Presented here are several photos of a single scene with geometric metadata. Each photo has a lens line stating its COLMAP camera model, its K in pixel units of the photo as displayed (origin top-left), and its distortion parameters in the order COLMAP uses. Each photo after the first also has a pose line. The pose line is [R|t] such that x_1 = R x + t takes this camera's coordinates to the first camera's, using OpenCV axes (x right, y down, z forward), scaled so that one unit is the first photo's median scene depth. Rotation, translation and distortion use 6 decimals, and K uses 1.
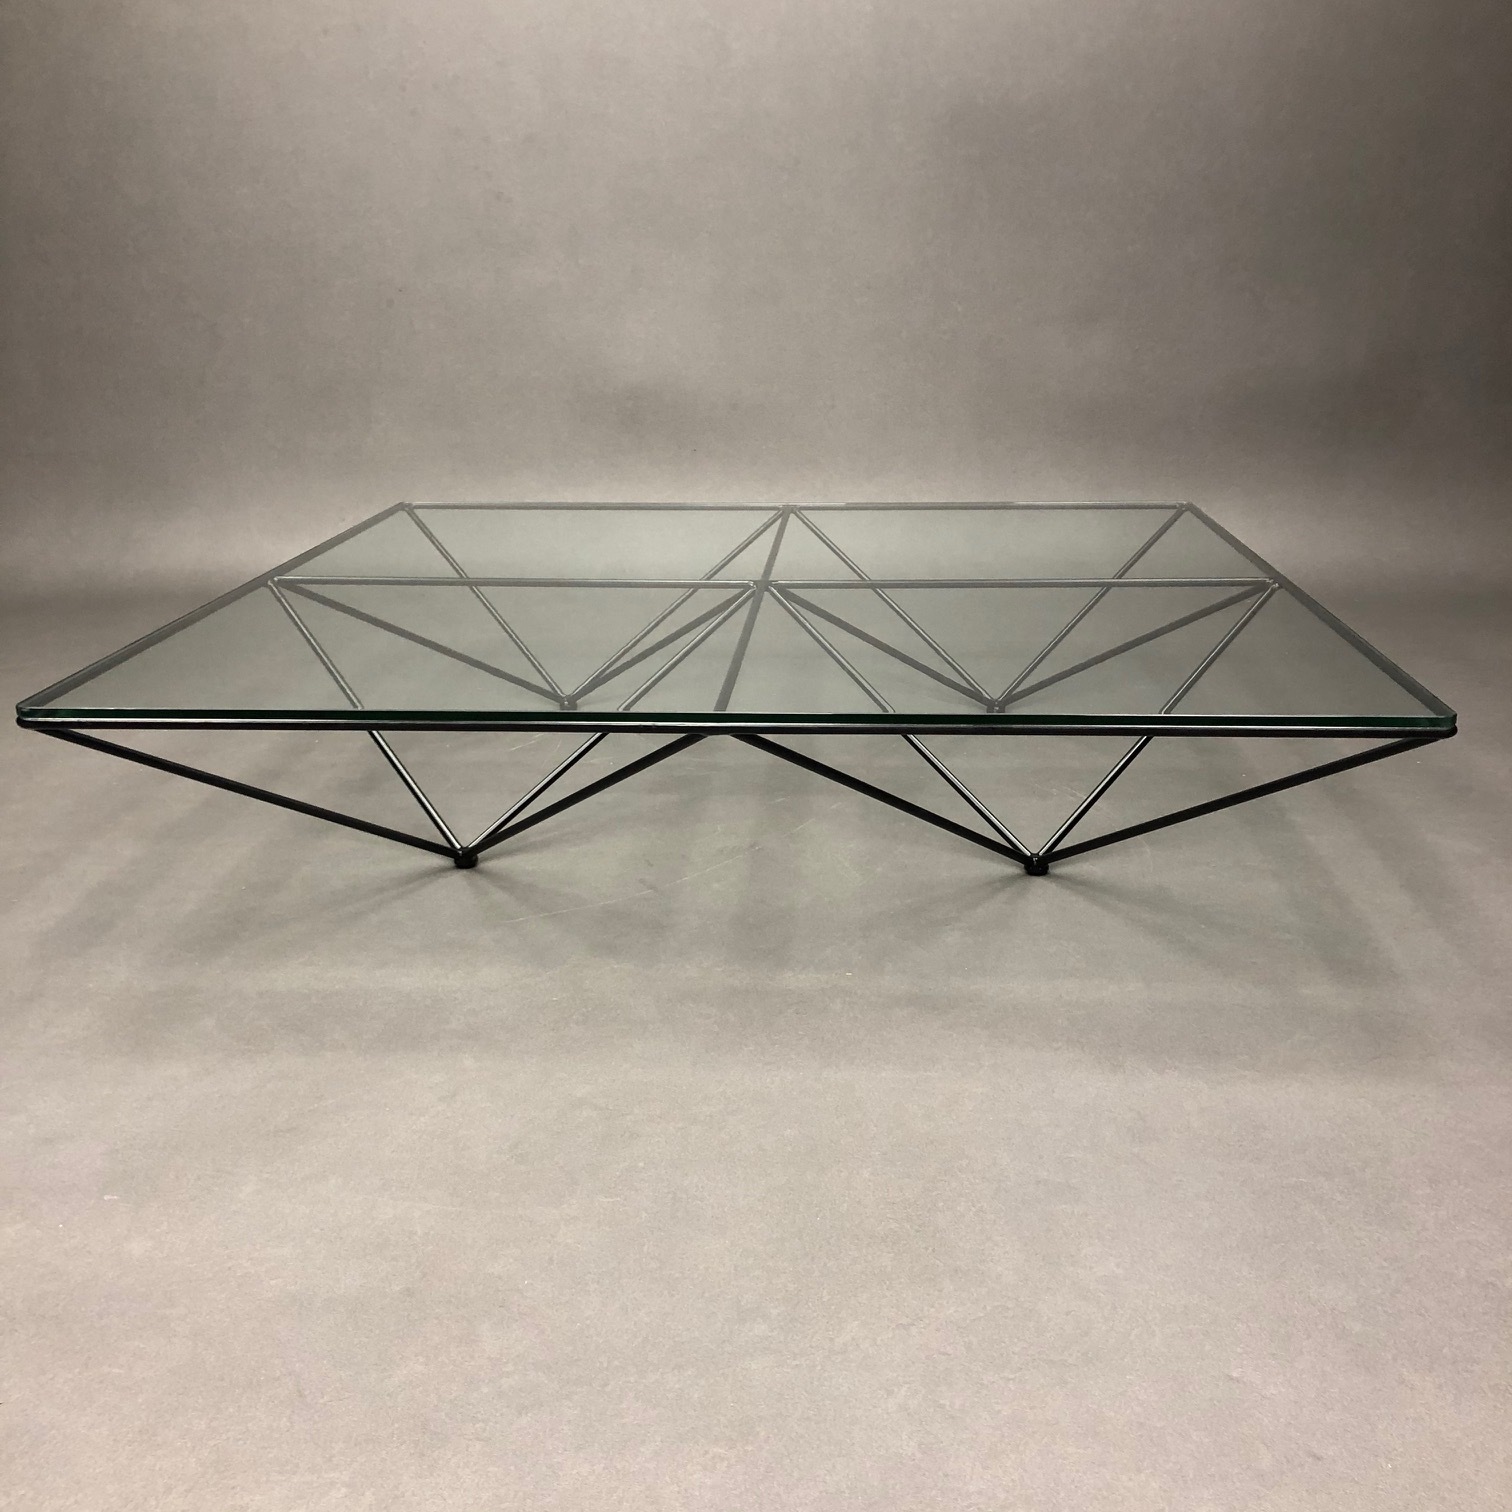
lens RADIAL K [[1871.7, 0, 756.0], [0, 1871.7, 756.0], [0, 0, 1]] dist [0.014192, 0.002534]
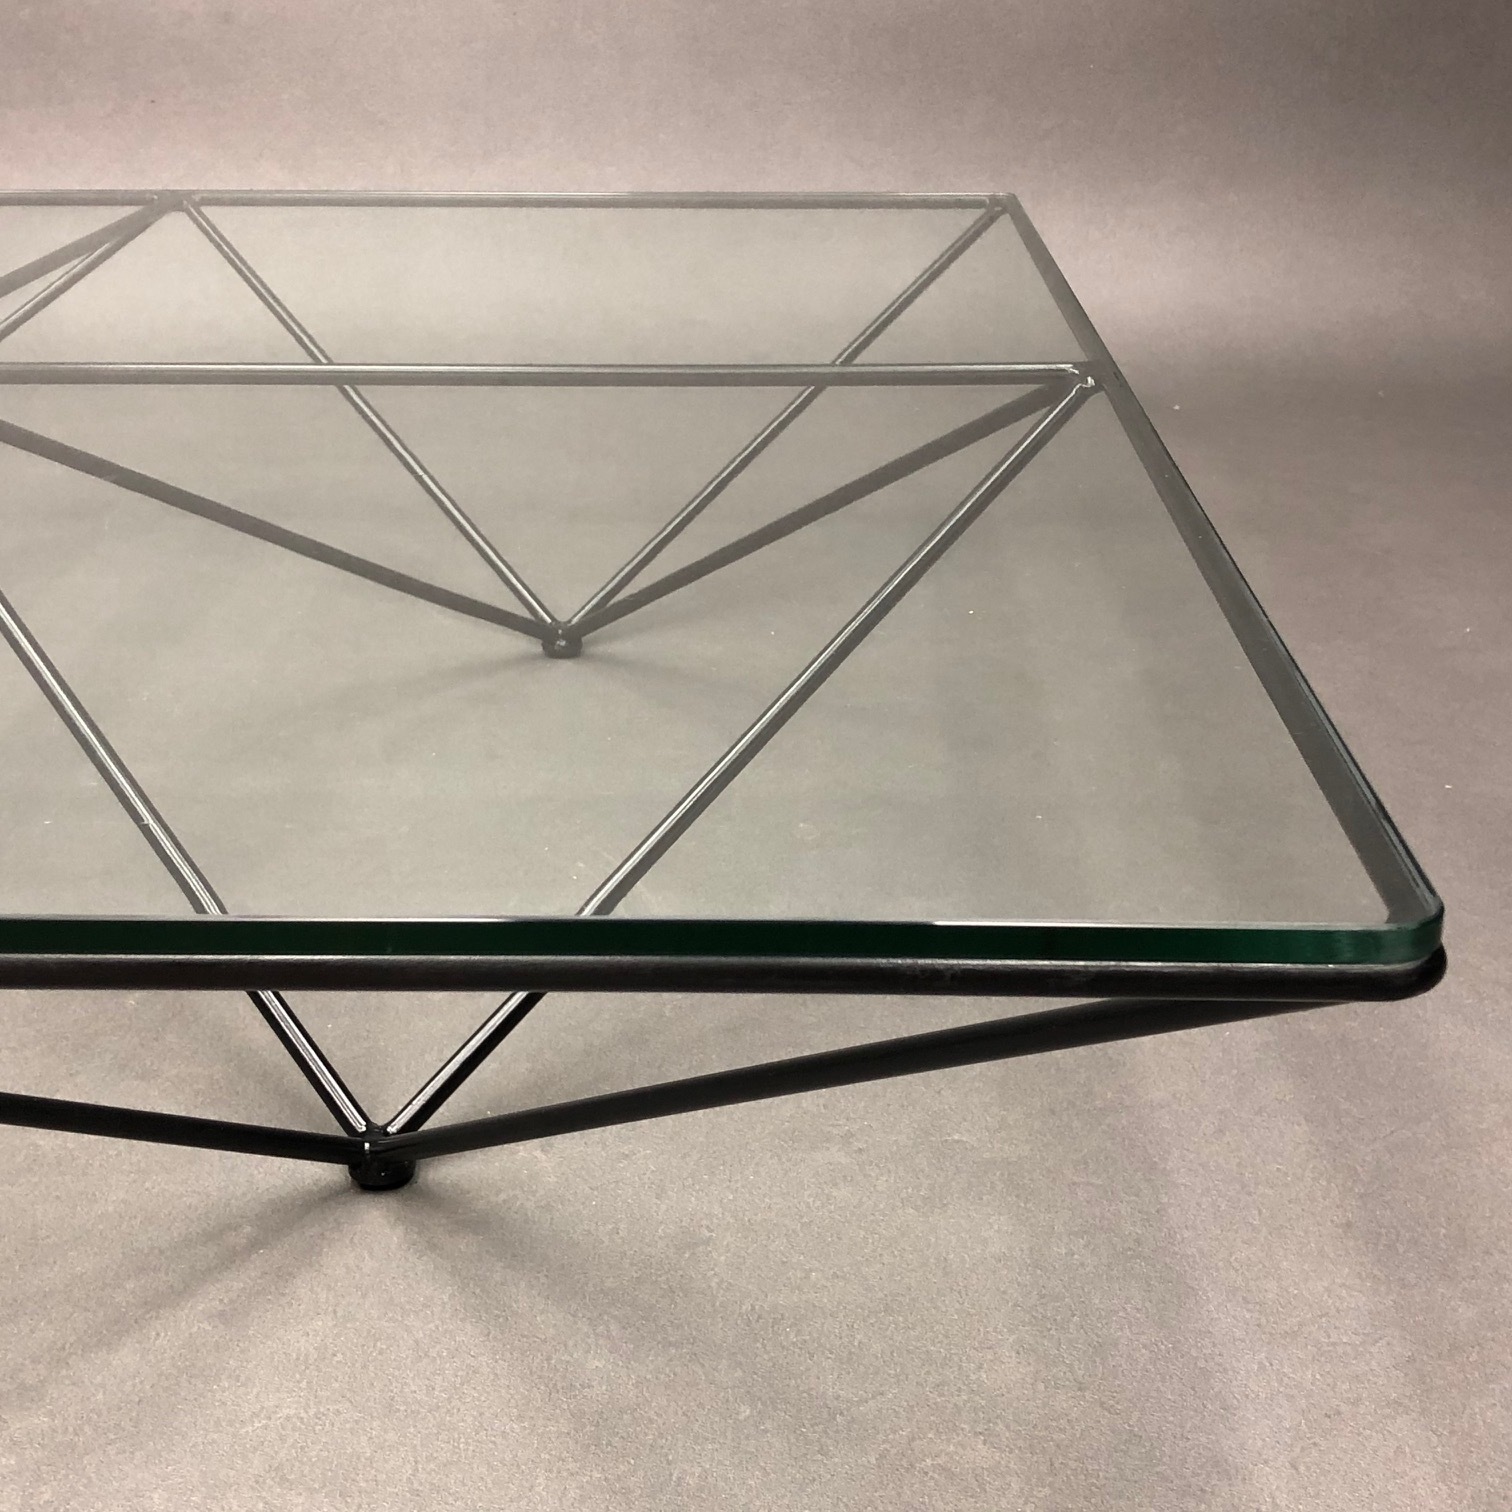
lens RADIAL K [[2282.2, 0, 756.0], [0, 2282.2, 756.0], [0, 0, 1]] dist [0.168271, -0.570054]
pose [[0.999932, -0.003640, 0.011086, 0.237790], [0.002601, 0.995729, 0.092290, -0.069203], [-0.011374, -0.092254, 0.995670, 0.592876]]
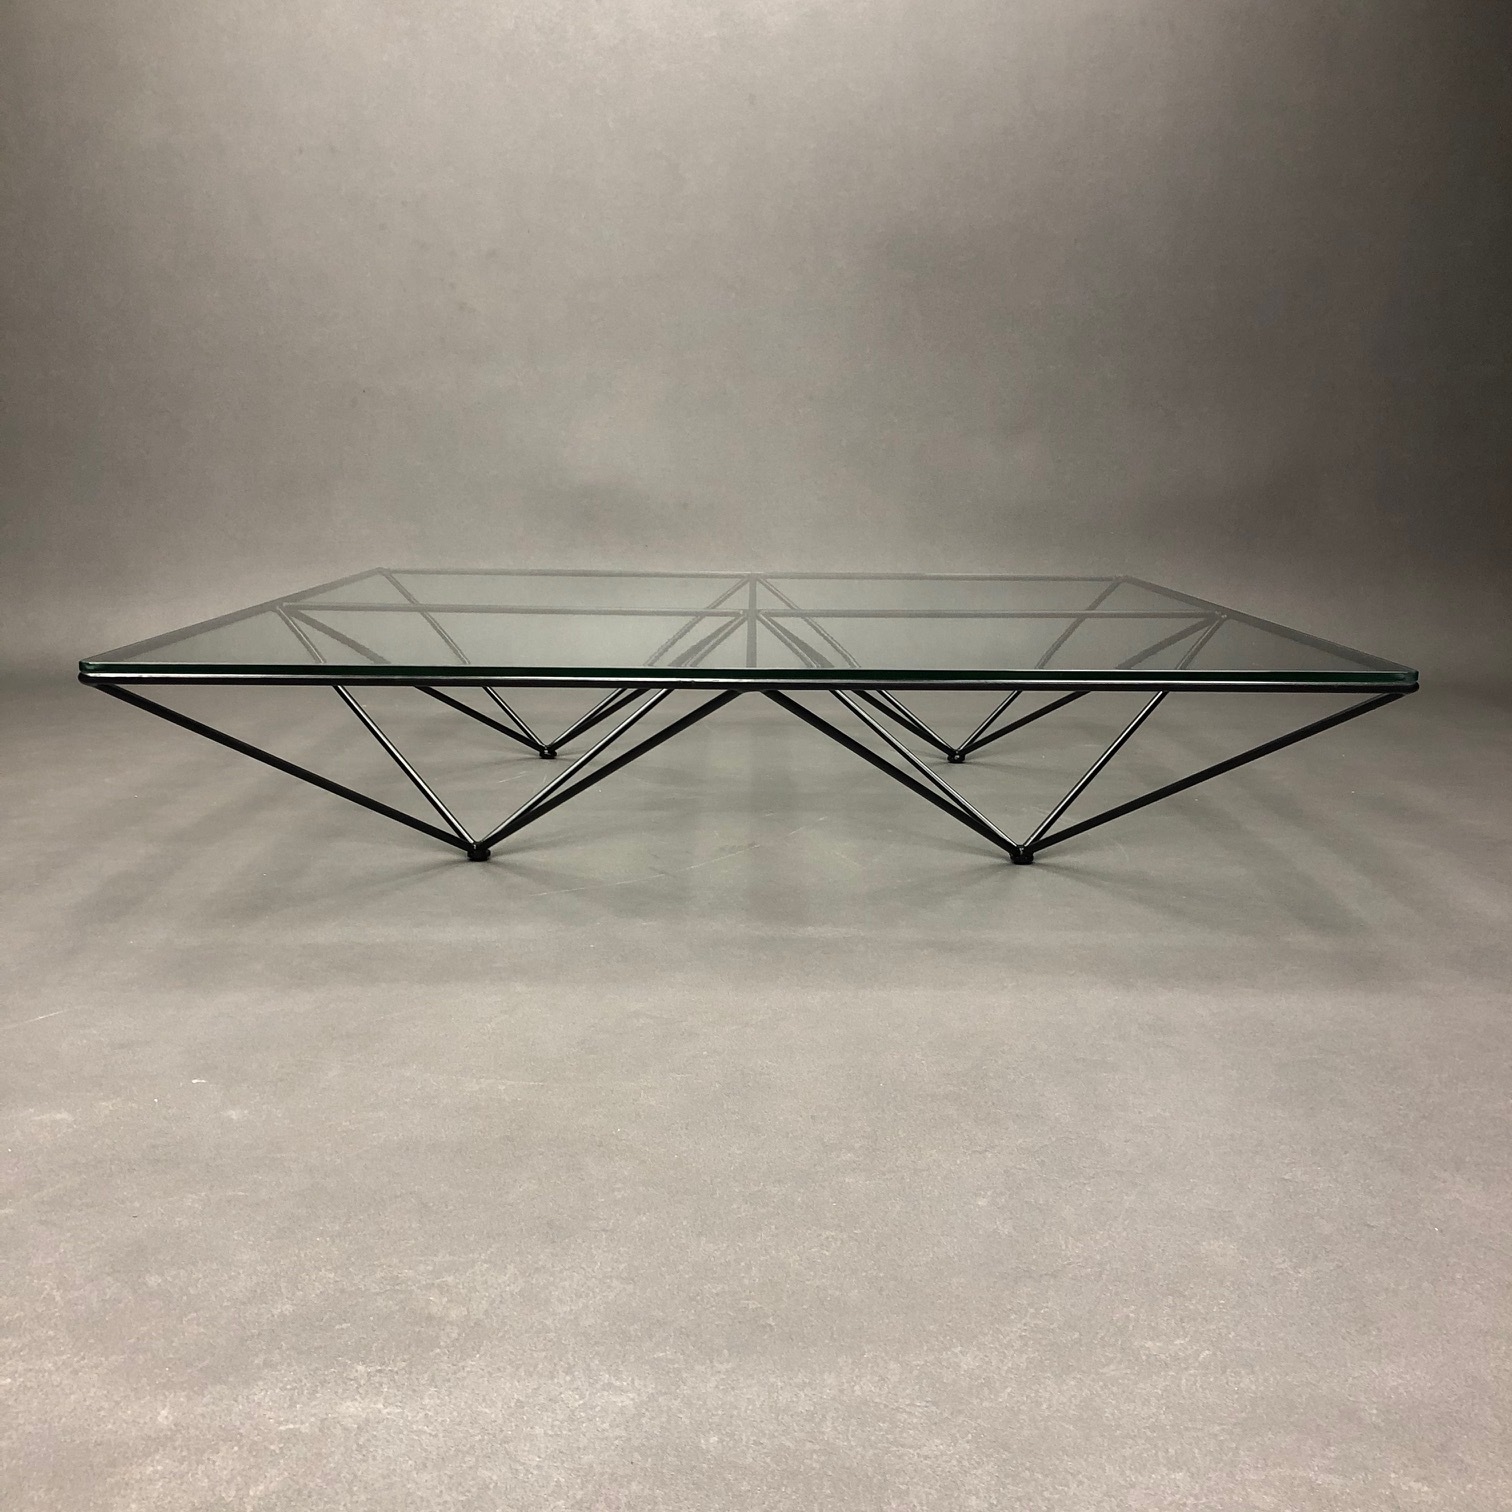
lens RADIAL K [[1901.6, 0, 756.0], [0, 1901.6, 756.0], [0, 0, 1]] dist [0.061674, -0.187632]
pose [[0.996485, 0.009258, 0.083261, -0.099588], [0.001456, 0.991811, -0.127705, 0.151497], [-0.083761, 0.127378, 0.988311, -0.073693]]
